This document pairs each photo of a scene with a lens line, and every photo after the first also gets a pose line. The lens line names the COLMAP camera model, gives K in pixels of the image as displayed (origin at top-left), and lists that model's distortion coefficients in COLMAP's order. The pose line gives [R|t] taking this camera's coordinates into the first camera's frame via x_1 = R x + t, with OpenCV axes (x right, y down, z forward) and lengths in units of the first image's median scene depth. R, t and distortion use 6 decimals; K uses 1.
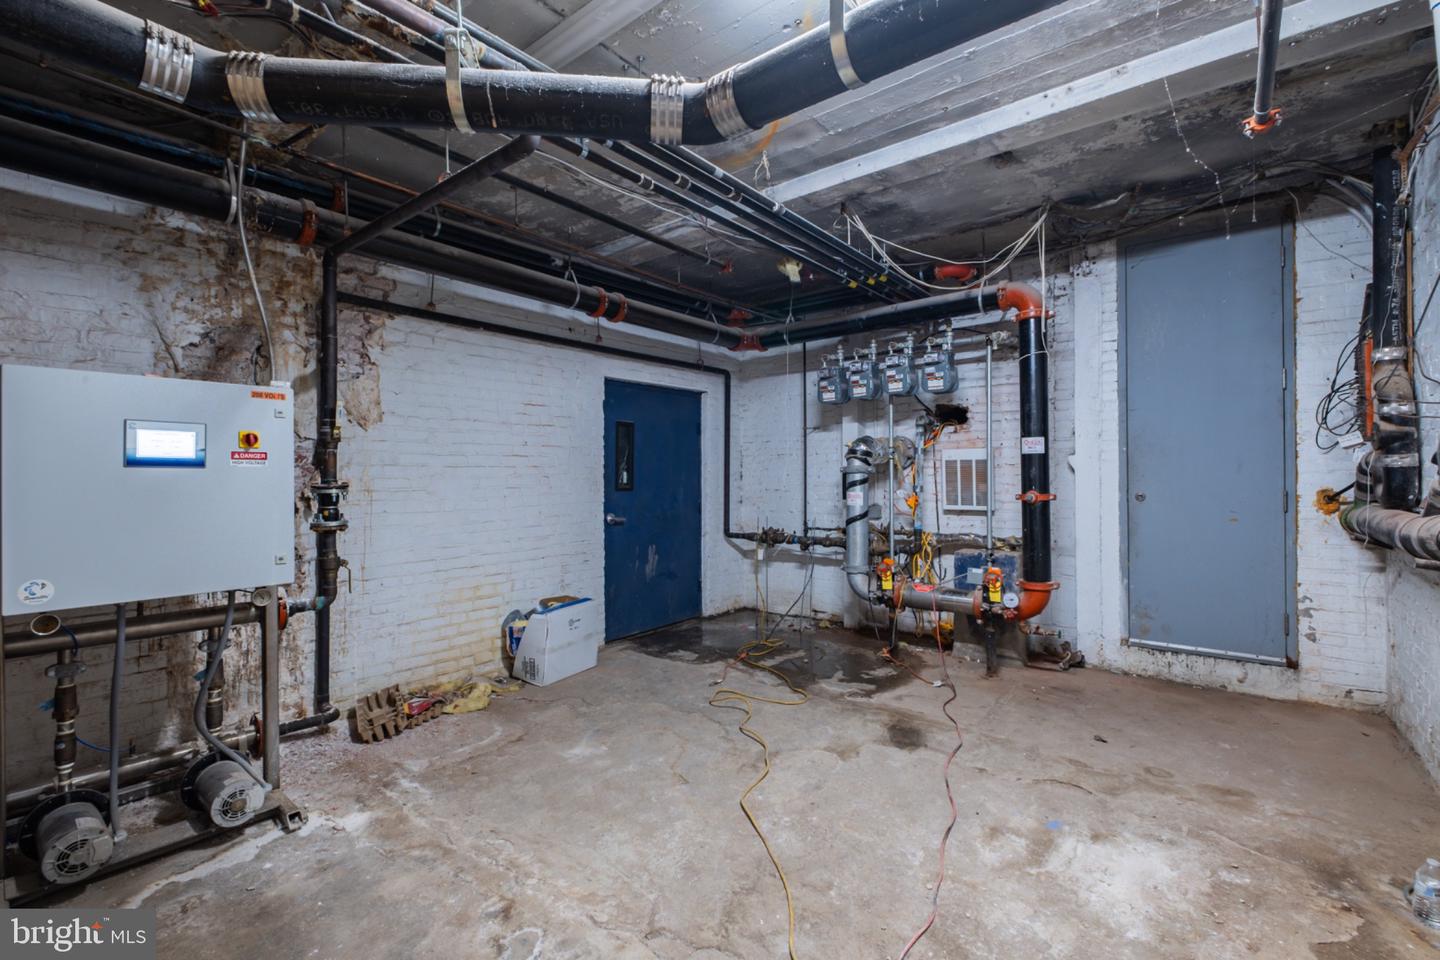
lens RADIAL K [[624.6, 0, 719.1], [0, 624.6, 478.1], [0, 0, 1]] dist [0.006351, -0.005288]
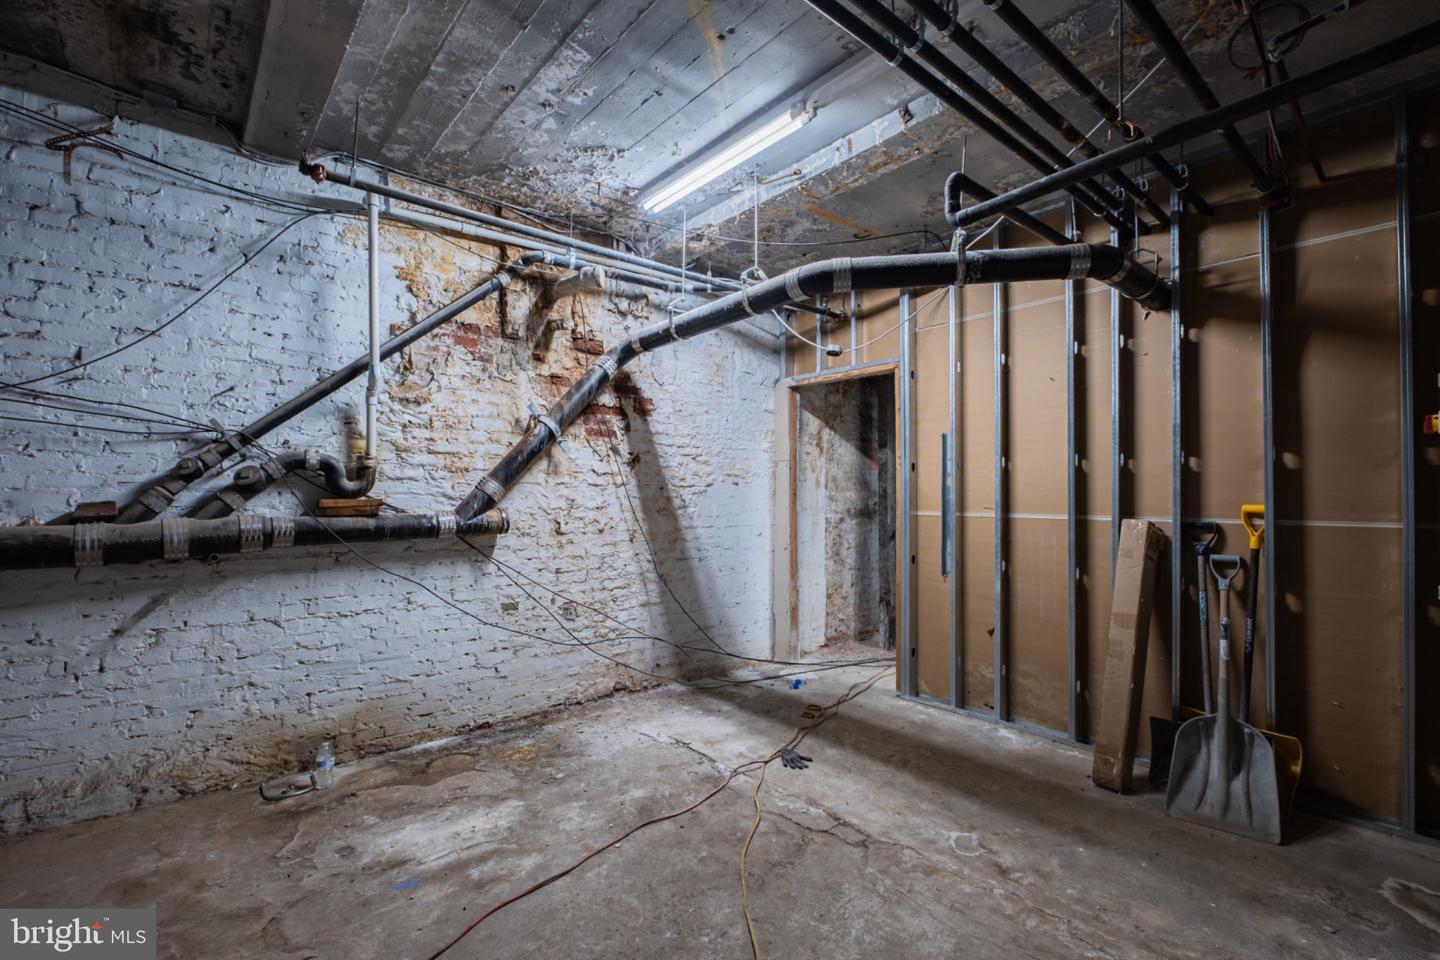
lens RADIAL K [[624.6, 0, 720.9], [0, 624.6, 485.7], [0, 0, 1]] dist [0.006351, -0.005288]
pose [[-0.979622, 0.008001, 0.200693, -0.074561], [0.005191, 0.999881, -0.014528, 0.024241], [-0.200785, -0.013190, -0.979546, 2.027921]]
